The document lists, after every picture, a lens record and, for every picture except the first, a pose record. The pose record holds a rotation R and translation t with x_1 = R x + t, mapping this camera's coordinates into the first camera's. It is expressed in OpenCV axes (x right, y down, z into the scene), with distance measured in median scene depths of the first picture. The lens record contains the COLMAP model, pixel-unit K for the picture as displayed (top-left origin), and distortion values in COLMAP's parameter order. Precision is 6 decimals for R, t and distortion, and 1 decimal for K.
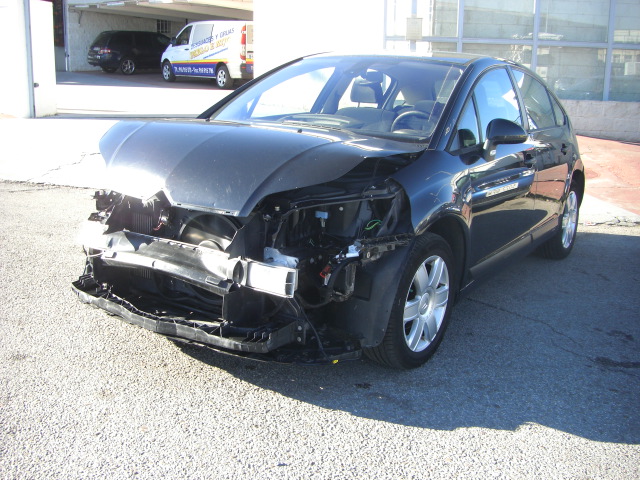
lens RADIAL K [[721.7, 0, 300.7], [0, 721.7, 242.2], [0, 0, 1]] dist [-0.208009, 0.186072]
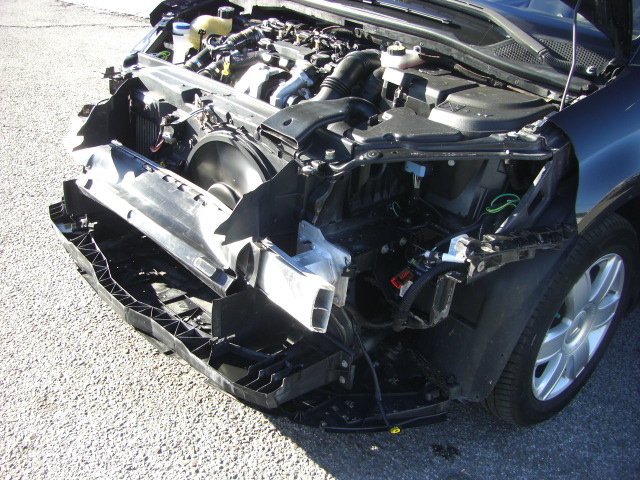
lens RADIAL K [[721.7, 0, 300.7], [0, 721.7, 242.2], [0, 0, 1]] dist [-0.208009, 0.186072]
pose [[0.967095, 0.149451, -0.205891, 0.067519], [-0.098972, 0.966530, 0.236694, -0.107740], [0.234374, -0.208528, 0.949518, 0.448103]]
